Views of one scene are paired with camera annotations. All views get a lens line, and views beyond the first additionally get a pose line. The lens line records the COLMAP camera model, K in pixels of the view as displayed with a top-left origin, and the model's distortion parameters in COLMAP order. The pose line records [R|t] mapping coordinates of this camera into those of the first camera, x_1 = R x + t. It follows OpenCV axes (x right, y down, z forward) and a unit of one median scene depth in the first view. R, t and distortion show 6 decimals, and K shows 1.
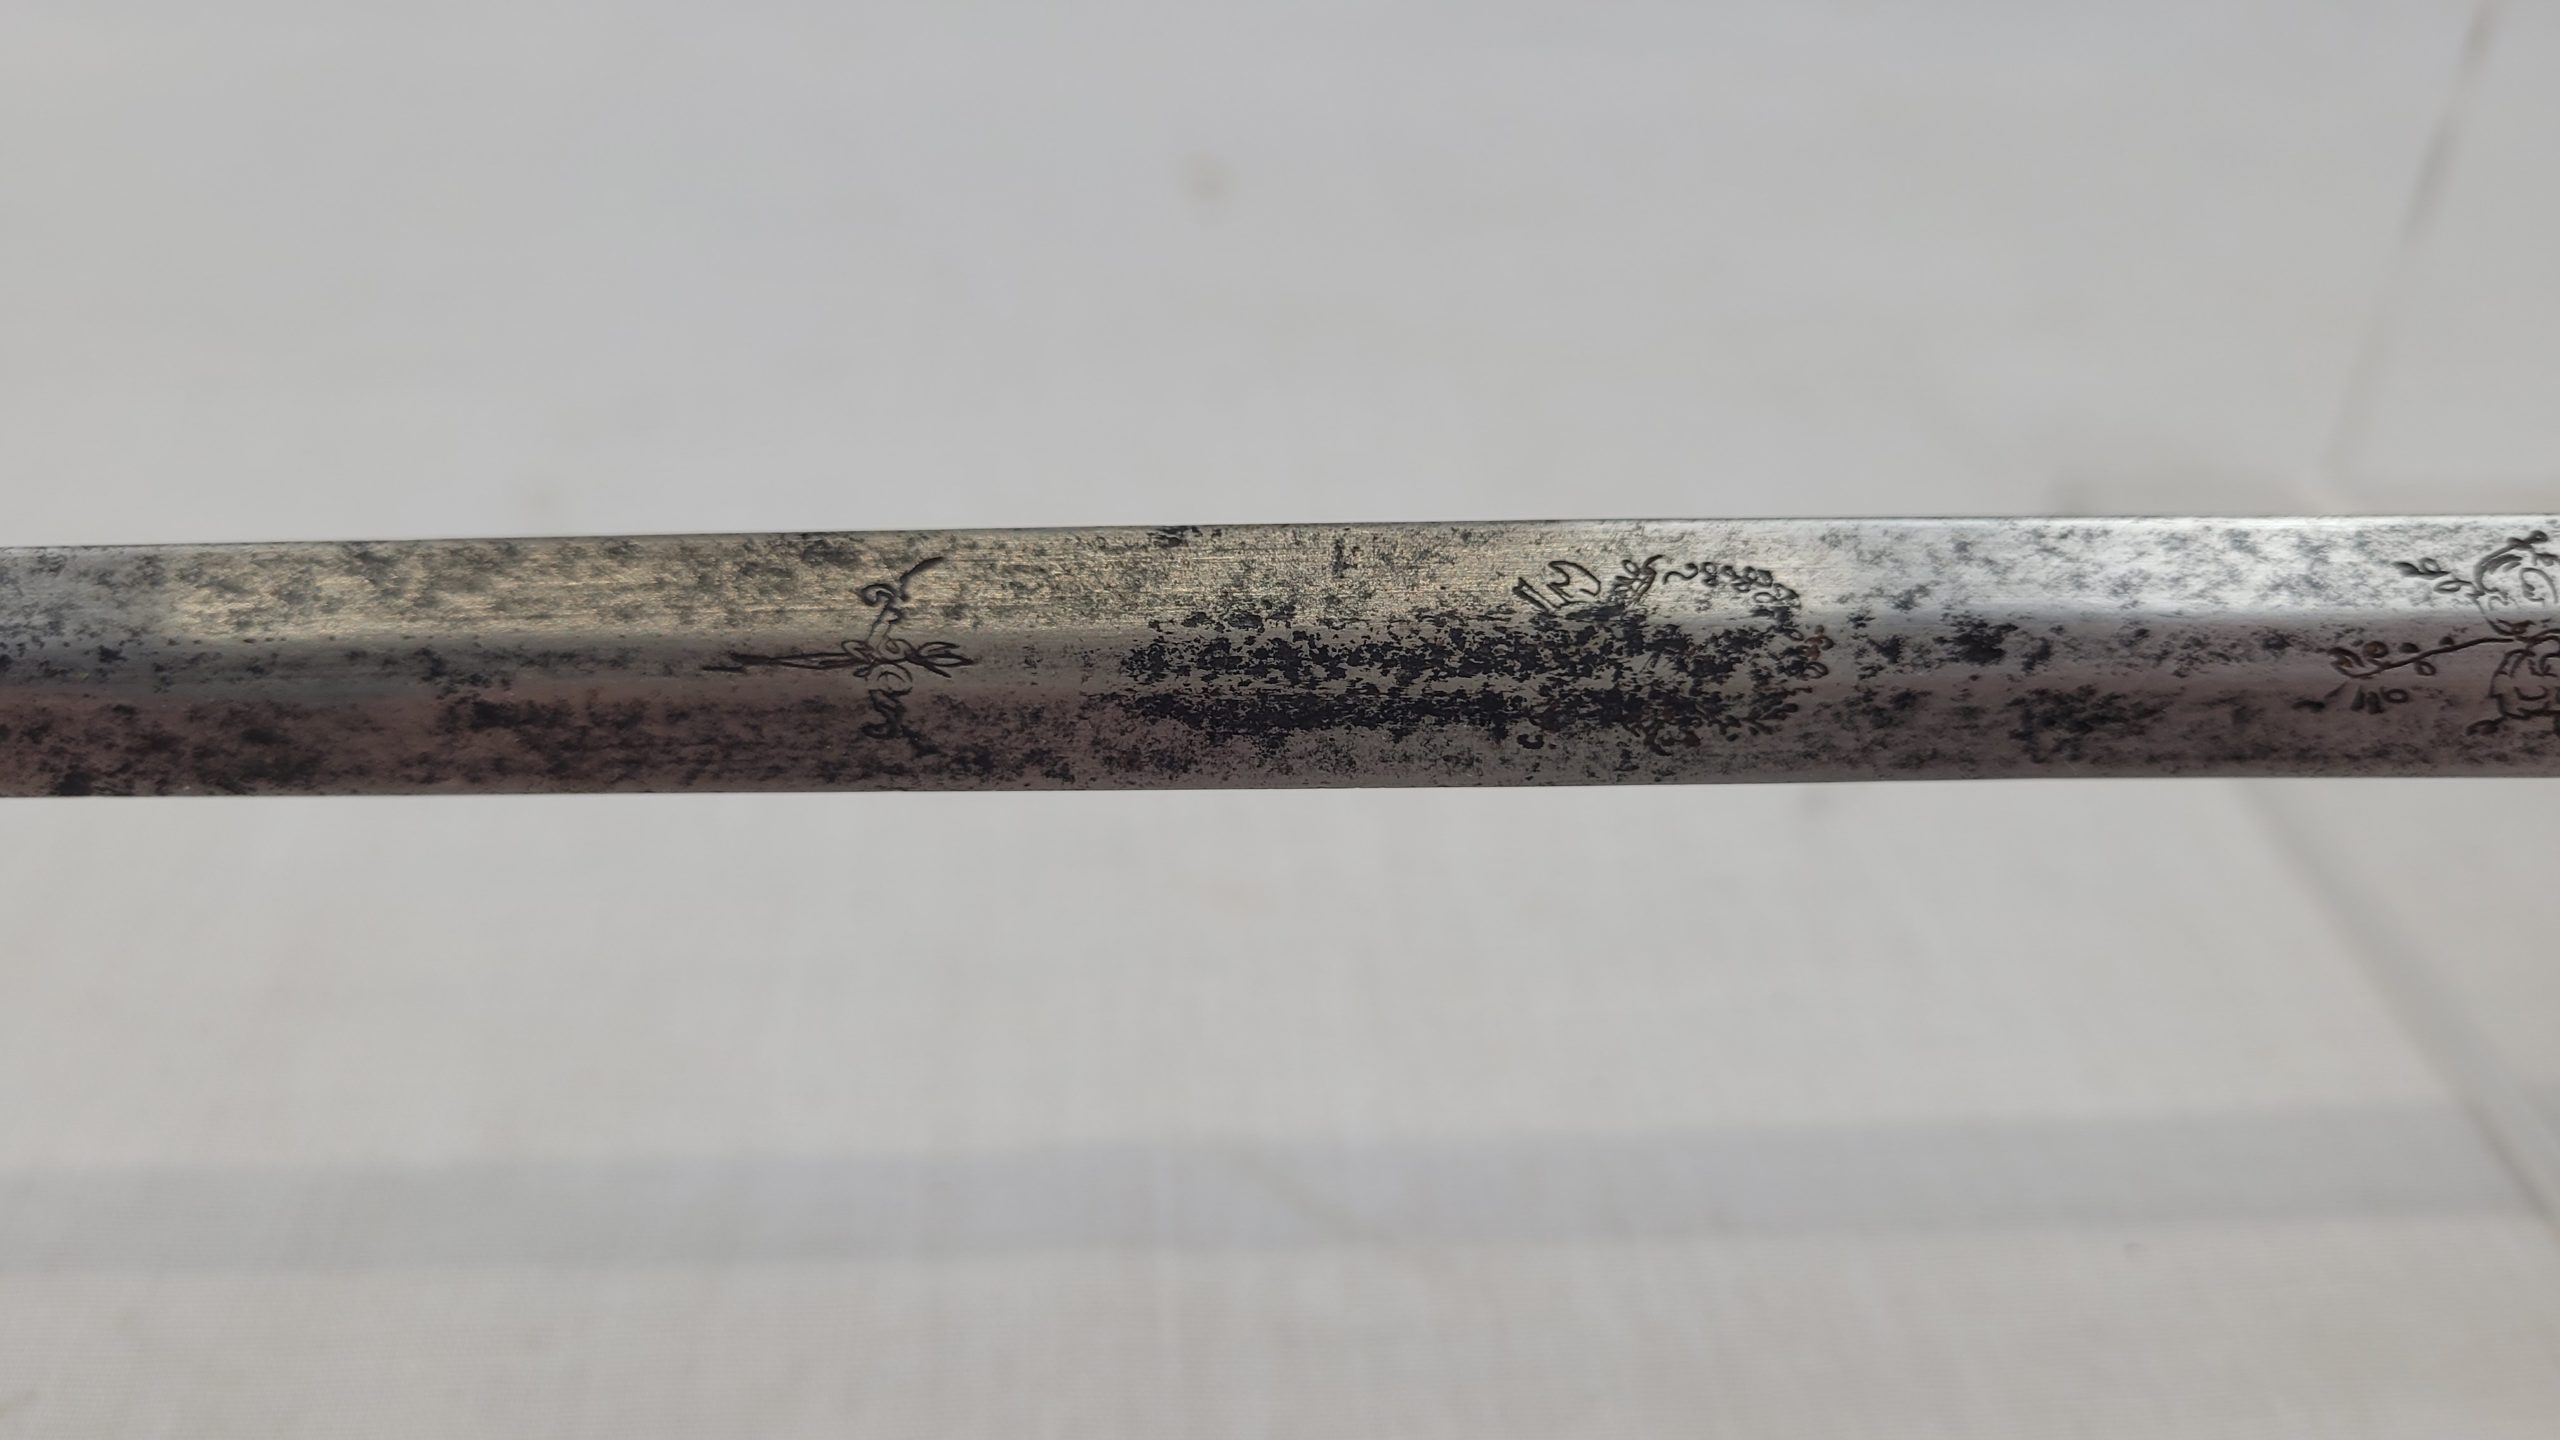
lens RADIAL K [[2069.6, 0, 1280.0], [0, 2069.6, 720.0], [0, 0, 1]] dist [-0.050293, 0.006222]
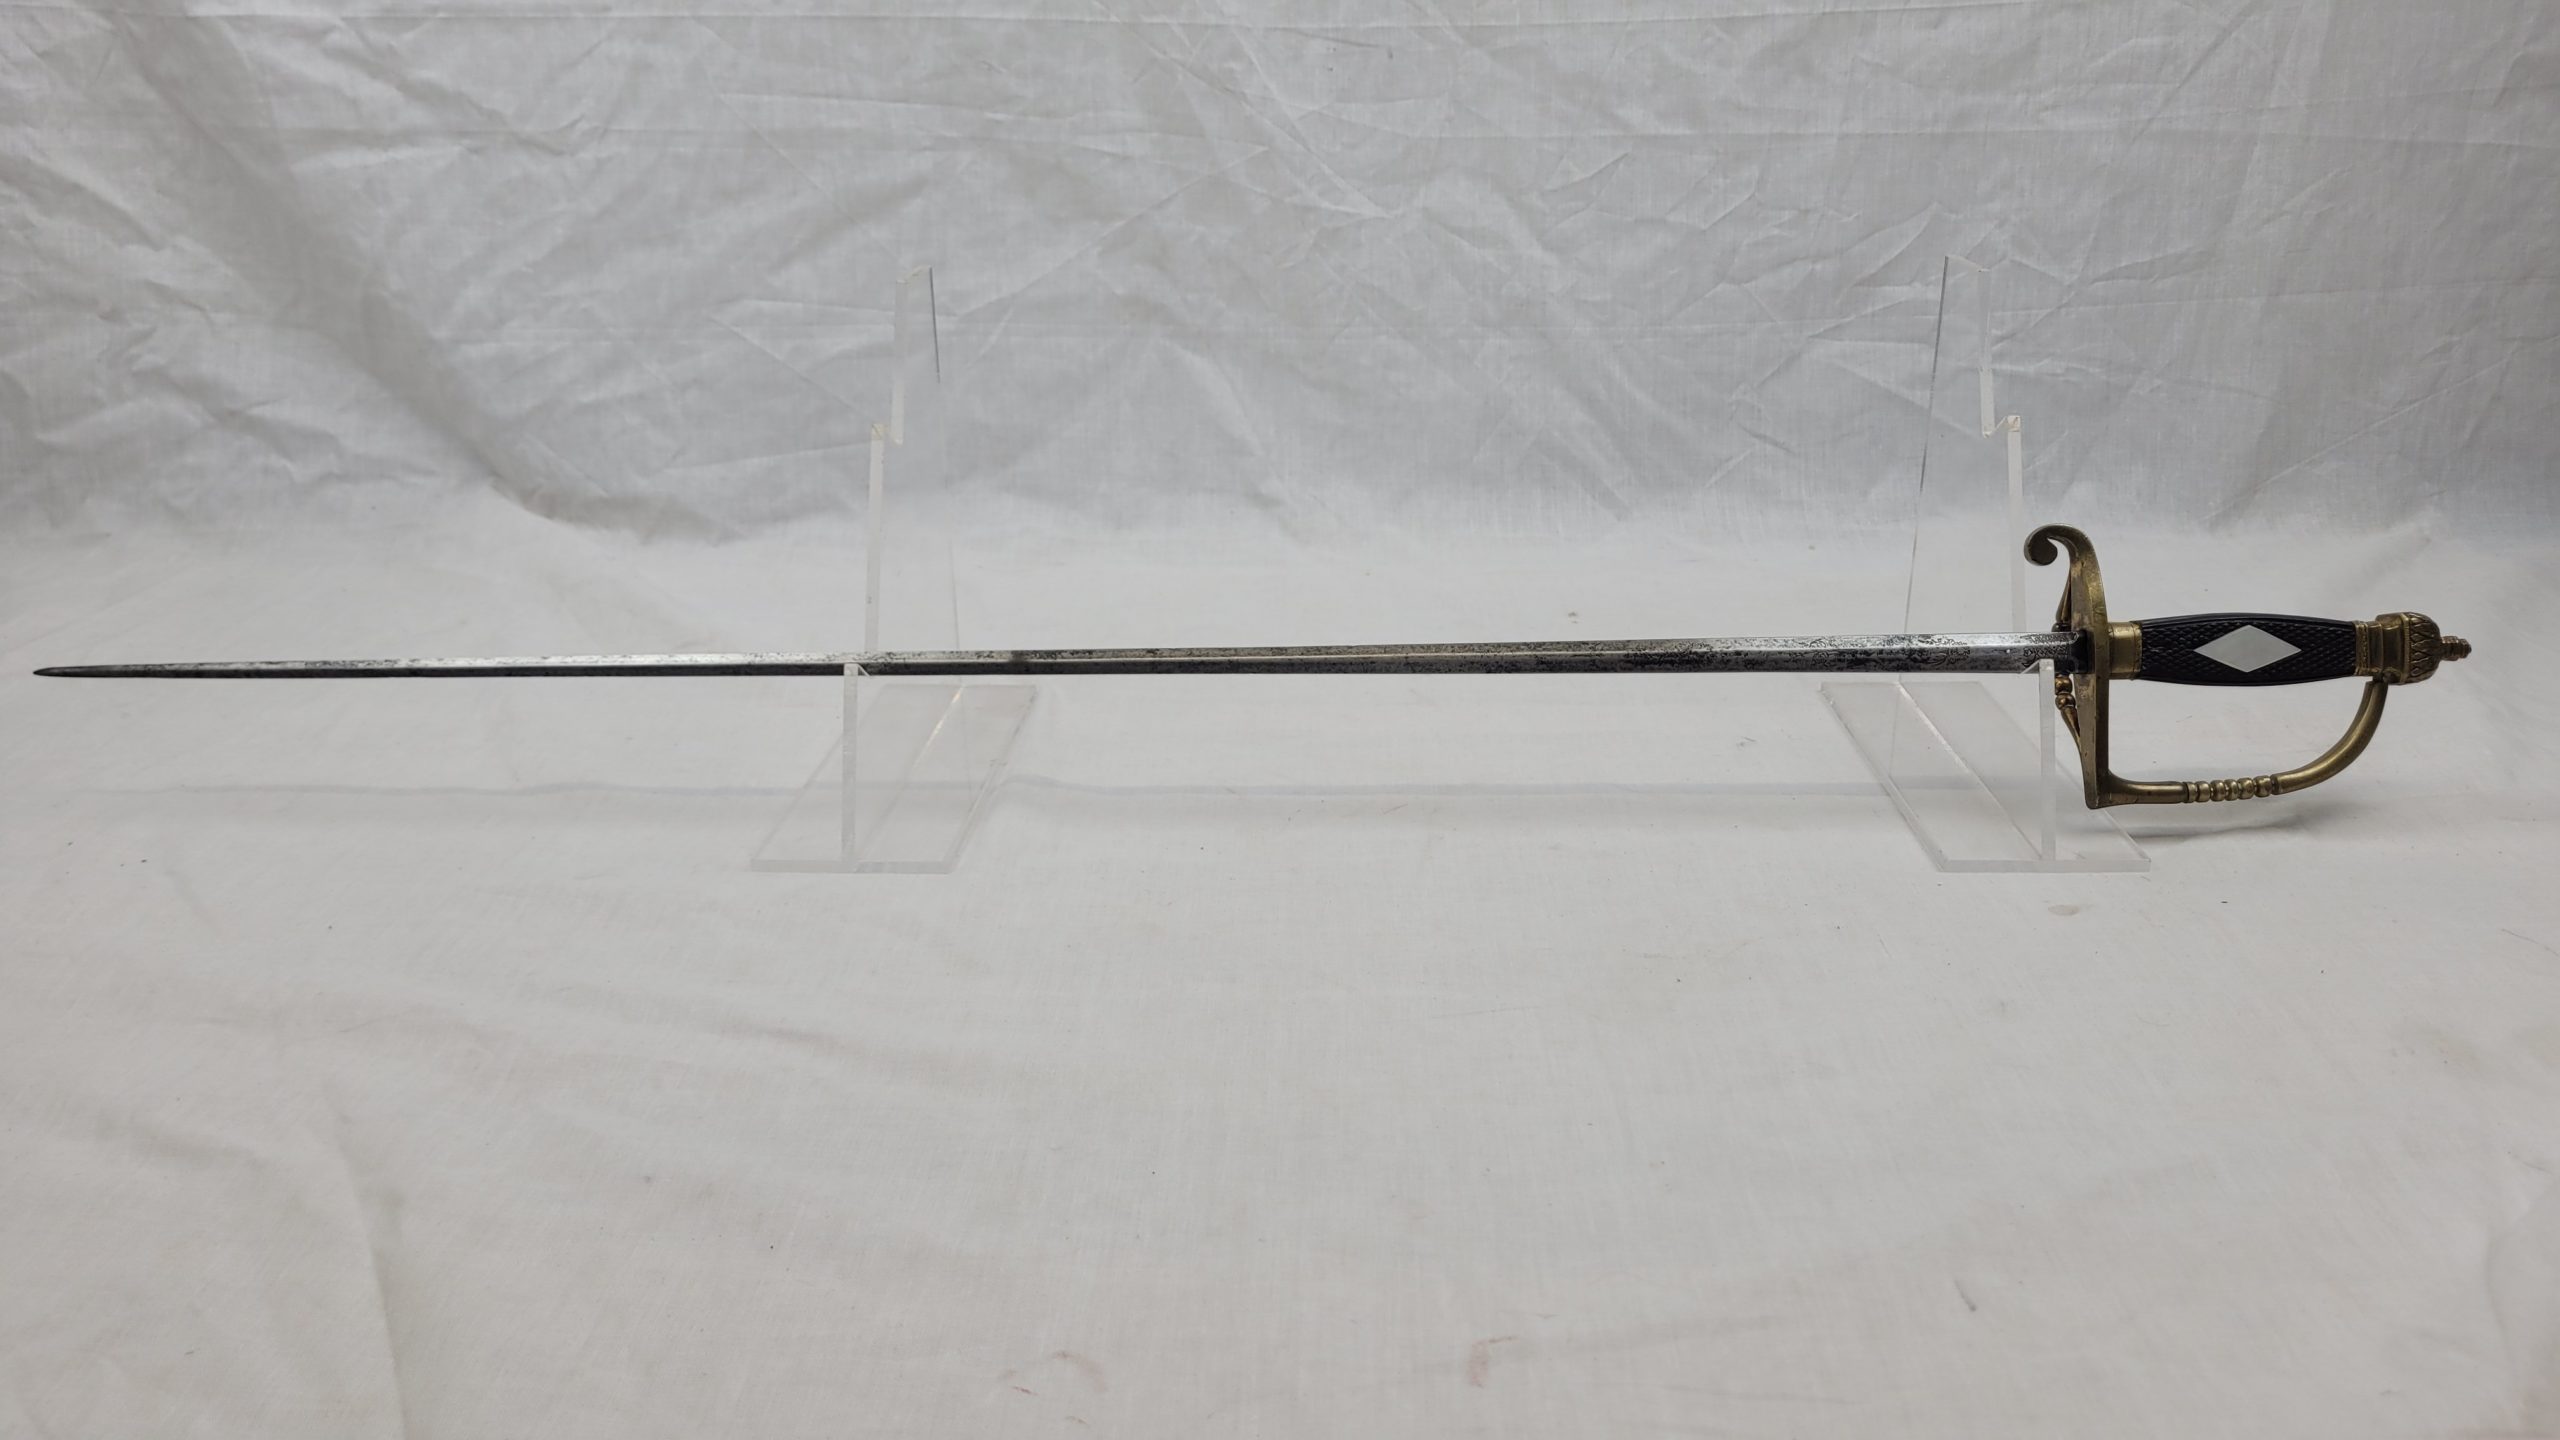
lens RADIAL K [[1961.5, 0, 1292.7], [0, 1961.5, 727.5], [0, 0, 1]] dist [0.046323, -0.049742]
pose [[0.994732, -0.014603, -0.101466, -0.549255], [-0.009571, 0.972250, -0.233750, 1.907613], [0.102063, 0.233490, 0.966988, -6.005062]]
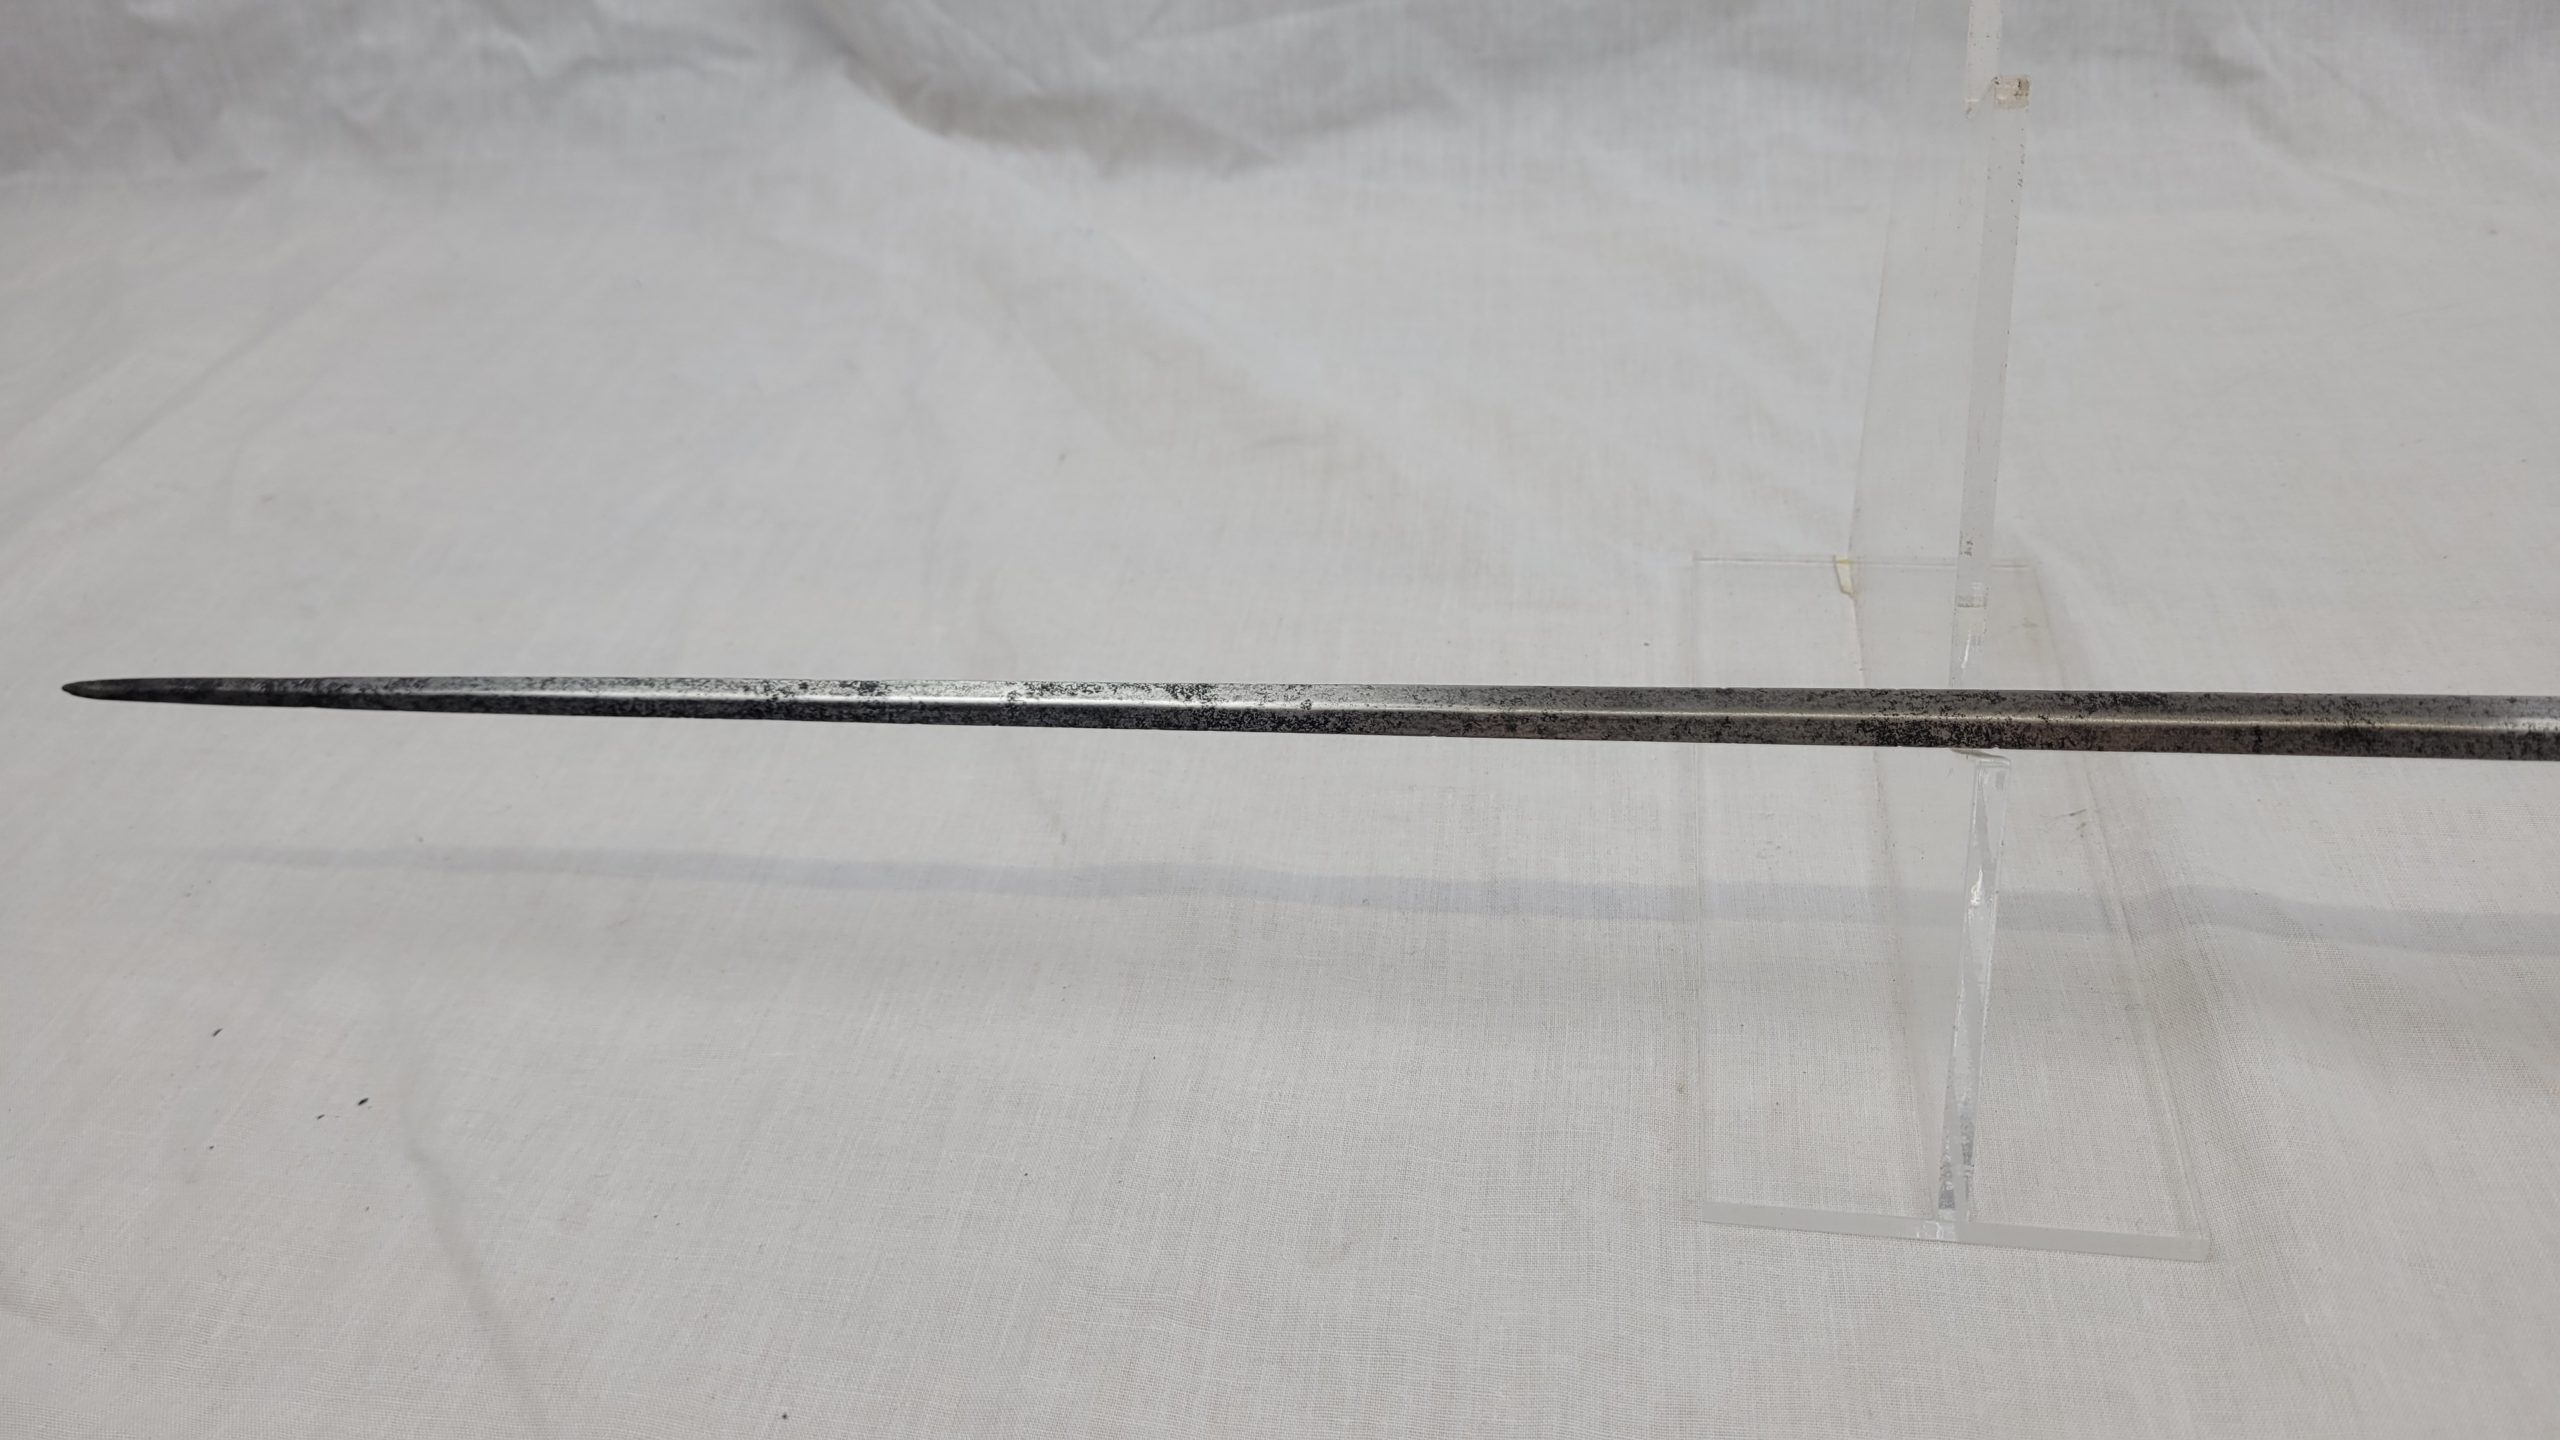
lens RADIAL K [[1984.1, 0, 1280.0], [0, 1984.1, 720.0], [0, 0, 1]] dist [0.012523, -0.015154]
pose [[0.975293, 0.028877, -0.219018, -3.179739], [-0.020345, 0.998947, 0.041111, -0.095427], [0.219975, -0.035639, 0.974854, -2.307250]]
